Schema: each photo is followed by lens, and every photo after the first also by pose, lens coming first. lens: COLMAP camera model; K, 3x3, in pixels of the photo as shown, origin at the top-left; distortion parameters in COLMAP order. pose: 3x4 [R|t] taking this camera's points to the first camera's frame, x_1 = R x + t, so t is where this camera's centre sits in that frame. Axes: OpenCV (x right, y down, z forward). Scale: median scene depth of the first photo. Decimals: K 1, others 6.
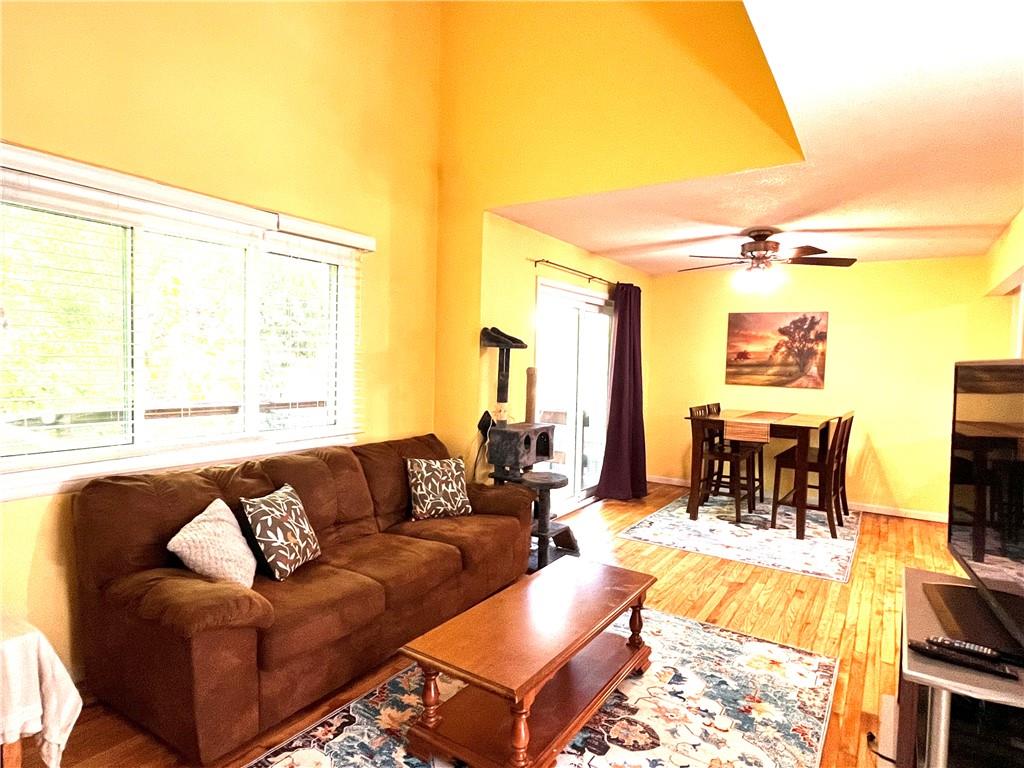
lens RADIAL K [[576.2, 0, 509.3], [0, 576.2, 382.1], [0, 0, 1]] dist [0.001519, -0.003894]
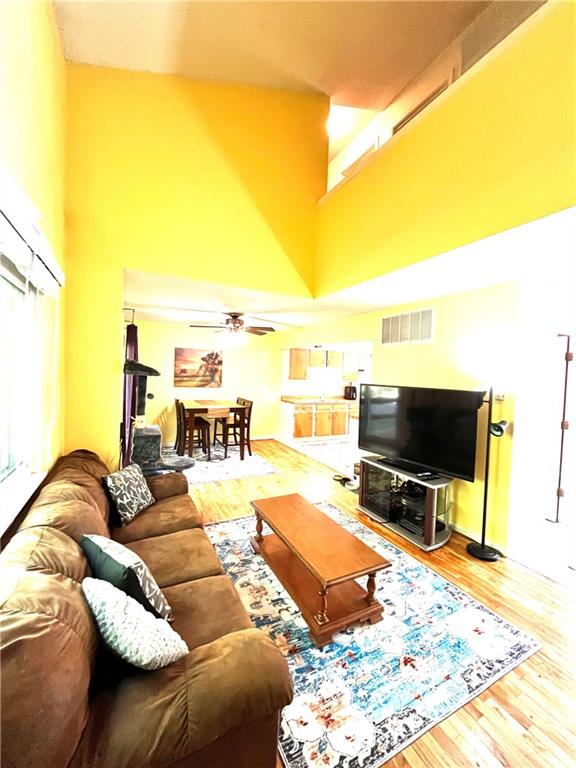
lens RADIAL K [[312.6, 0, 288.4], [0, 312.6, 382.0], [0, 0, 1]] dist [-0.005209, 0.001300]
pose [[0.481570, -0.036230, 0.875658, -0.438836], [0.013140, 0.999331, 0.034120, -0.057452], [-0.876309, -0.004925, 0.481724, 0.307406]]
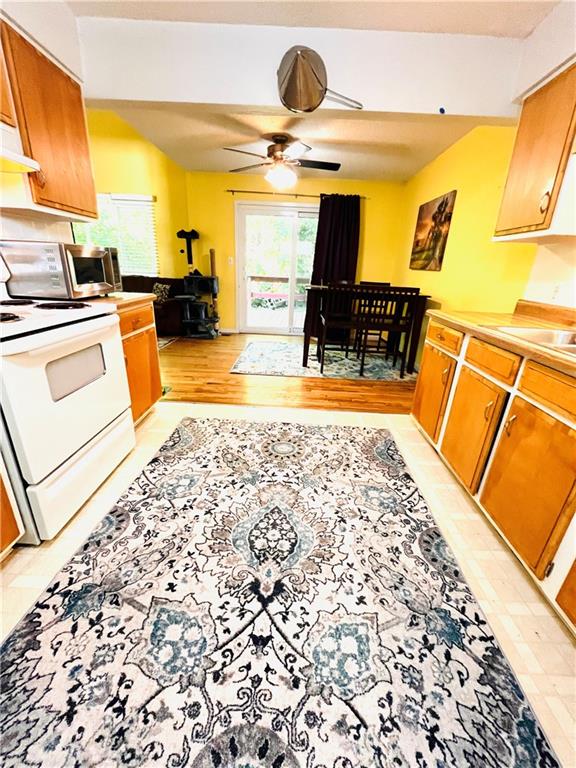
lens RADIAL K [[312.6, 0, 288.7], [0, 312.6, 382.2], [0, 0, 1]] dist [-0.005209, 0.001300]
pose [[0.534546, 0.295124, -0.791936, 1.208571], [-0.066909, 0.948885, 0.308450, 0.063954], [0.842487, -0.111893, 0.526969, 0.554463]]
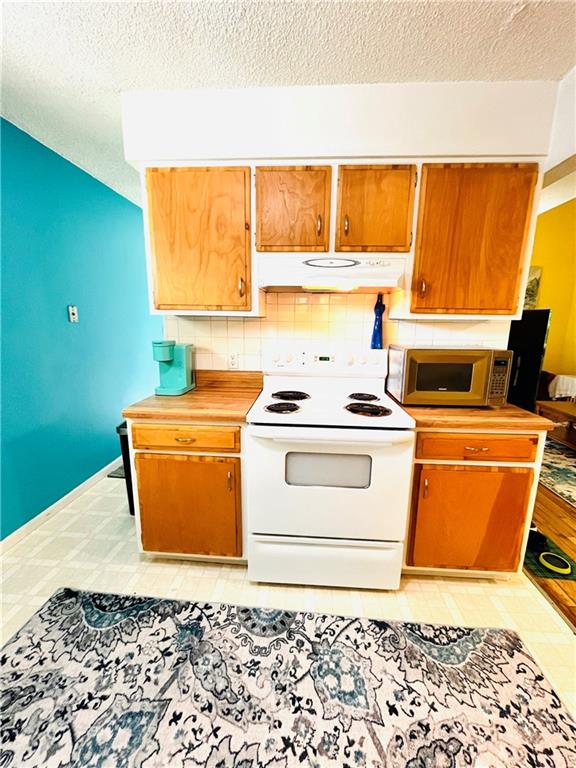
lens RADIAL K [[312.6, 0, 288.9], [0, 312.6, 382.5], [0, 0, 1]] dist [-0.005209, 0.001300]
pose [[-0.866851, 0.062881, -0.494585, 1.024456], [-0.051904, 0.975242, 0.214962, 0.007062], [0.495858, 0.212011, -0.842126, 0.781647]]
